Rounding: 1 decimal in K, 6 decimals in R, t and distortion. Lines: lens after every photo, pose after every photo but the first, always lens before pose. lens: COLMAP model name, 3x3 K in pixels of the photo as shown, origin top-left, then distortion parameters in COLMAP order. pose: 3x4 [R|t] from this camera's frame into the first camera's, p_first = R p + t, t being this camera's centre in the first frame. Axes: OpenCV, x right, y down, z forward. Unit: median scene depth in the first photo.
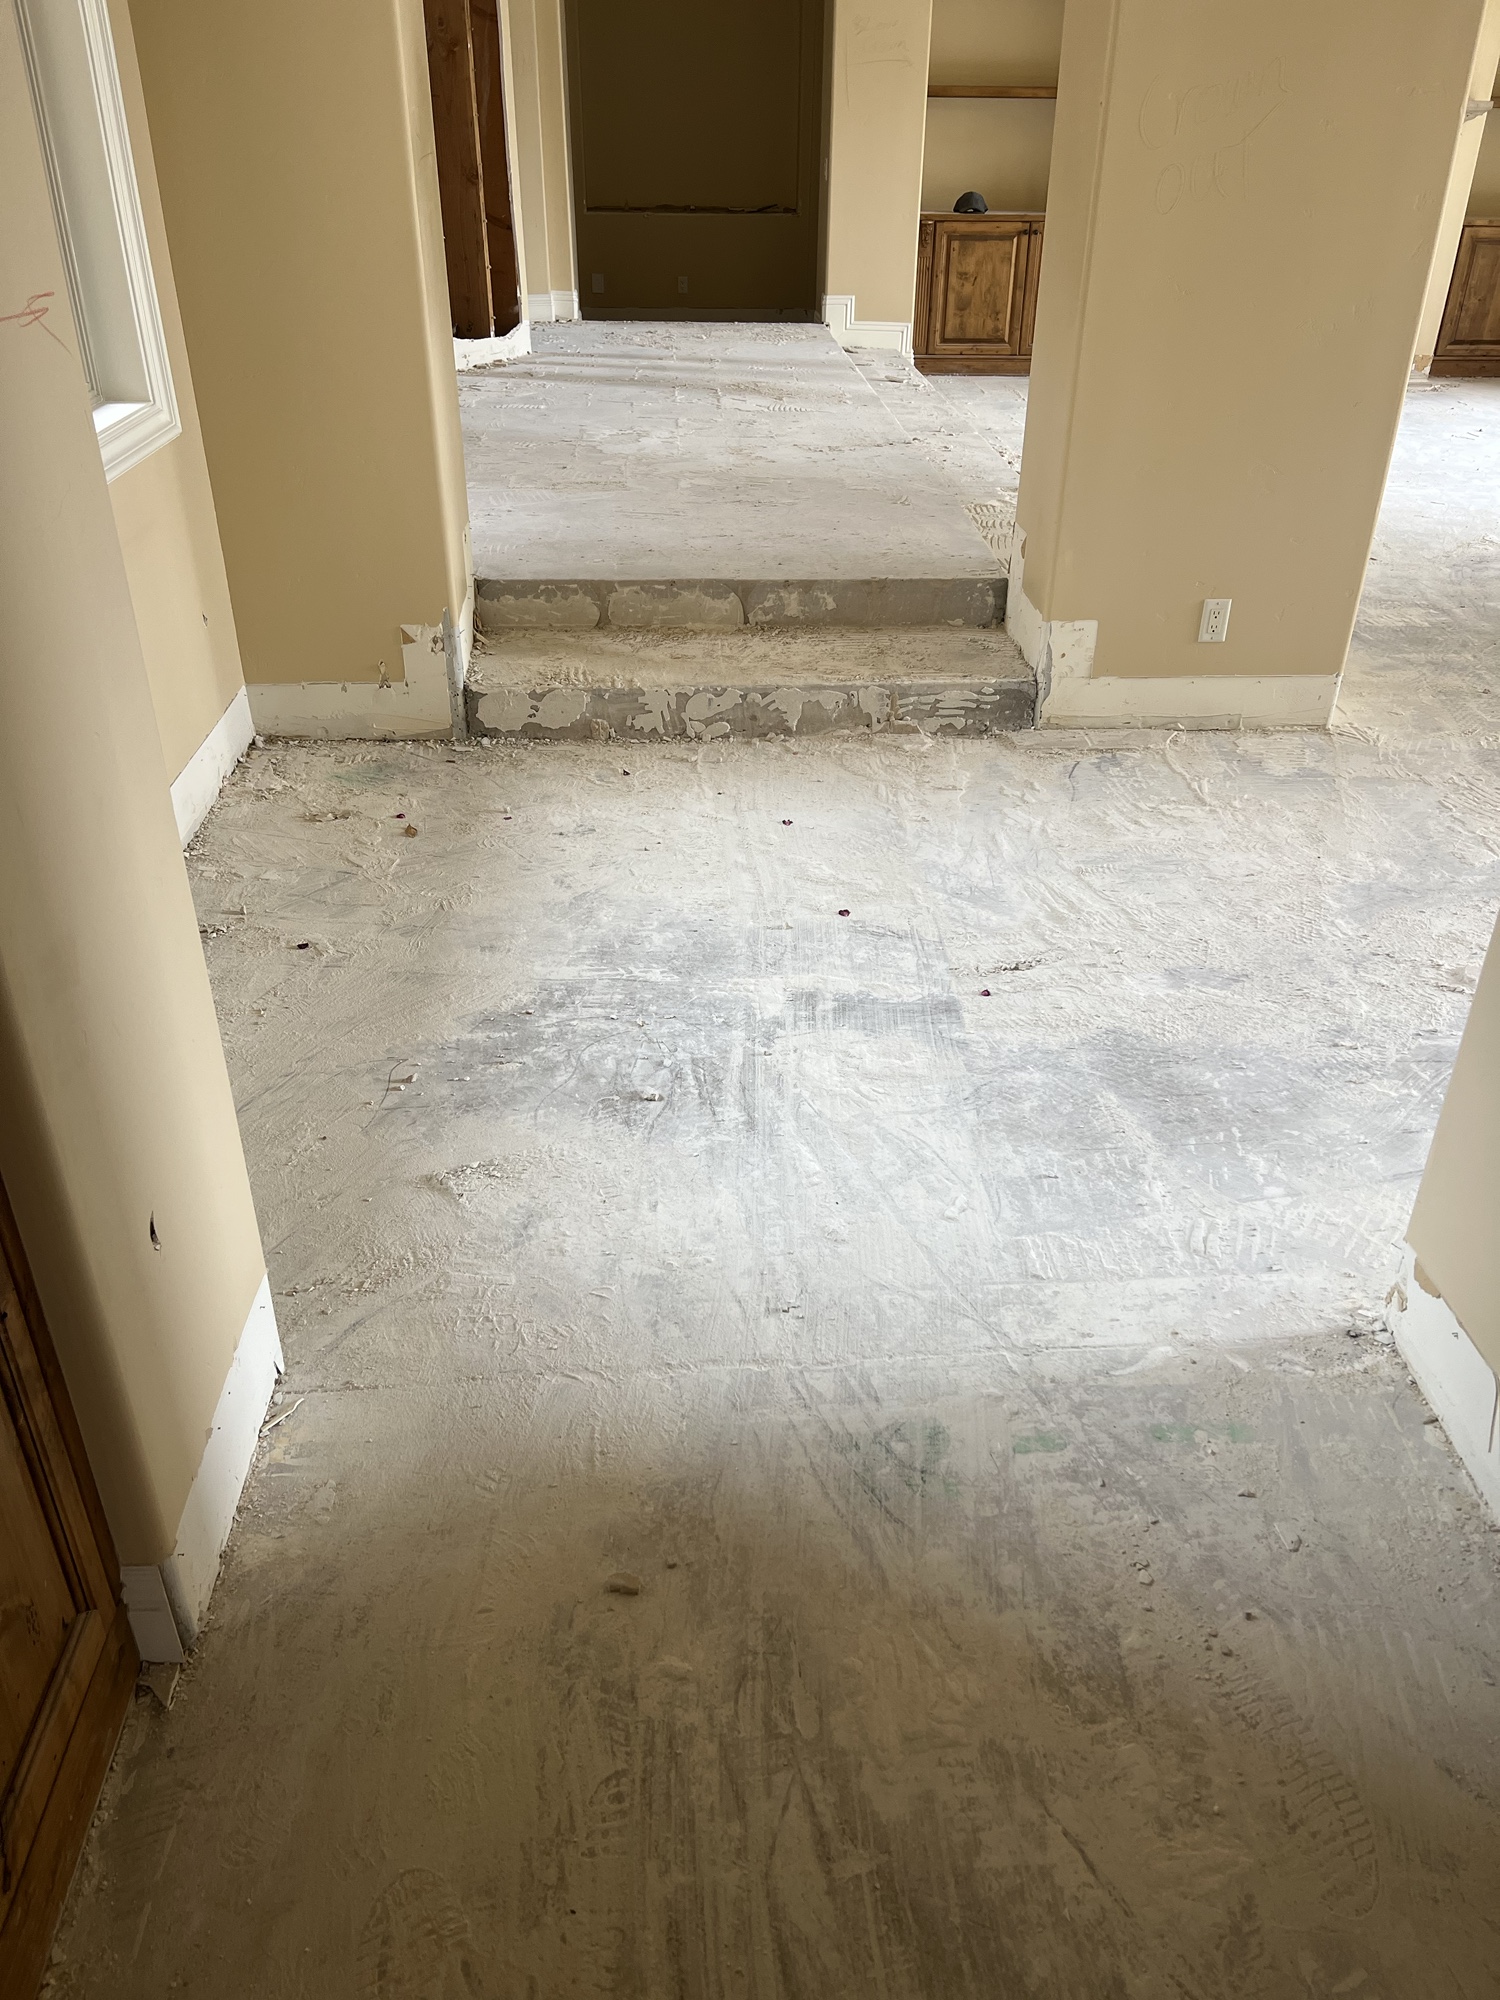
lens RADIAL K [[1517.5, 0, 755.6], [0, 1517.5, 1005.3], [0, 0, 1]] dist [0.026990, 0.000245]
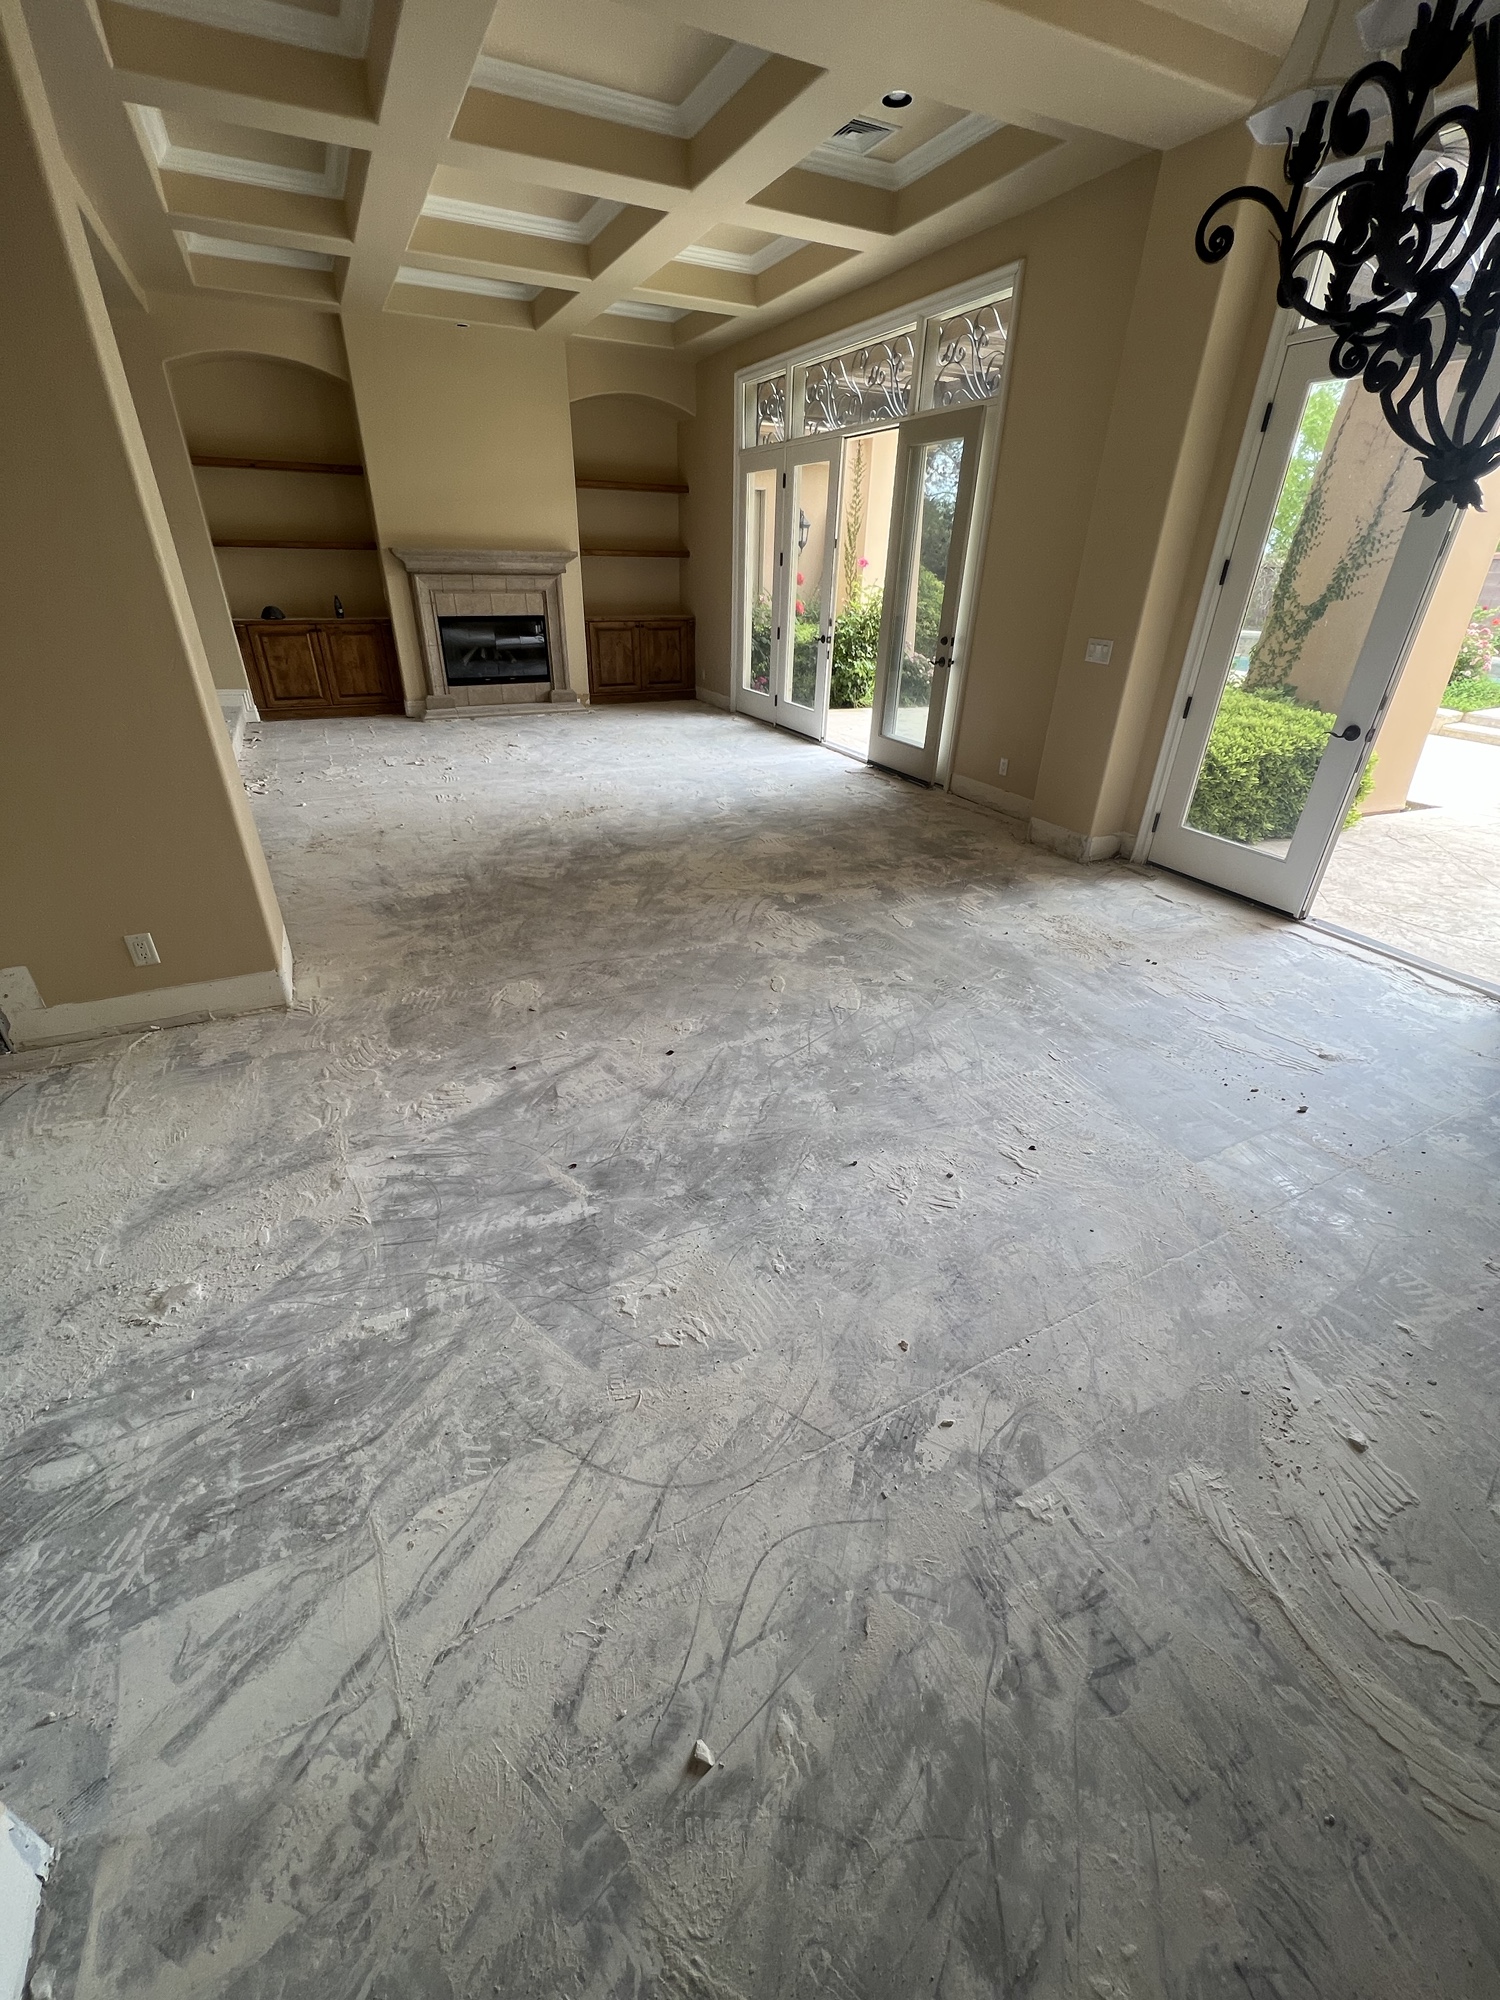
lens RADIAL K [[802.5, 0, 740.8], [0, 802.5, 997.0], [0, 0, 1]] dist [-0.001030, -0.000013]
pose [[0.924218, -0.180338, 0.336598, 0.466355], [0.188687, 0.982004, 0.008036, -0.109894], [-0.331990, 0.056085, 0.941614, 0.181716]]
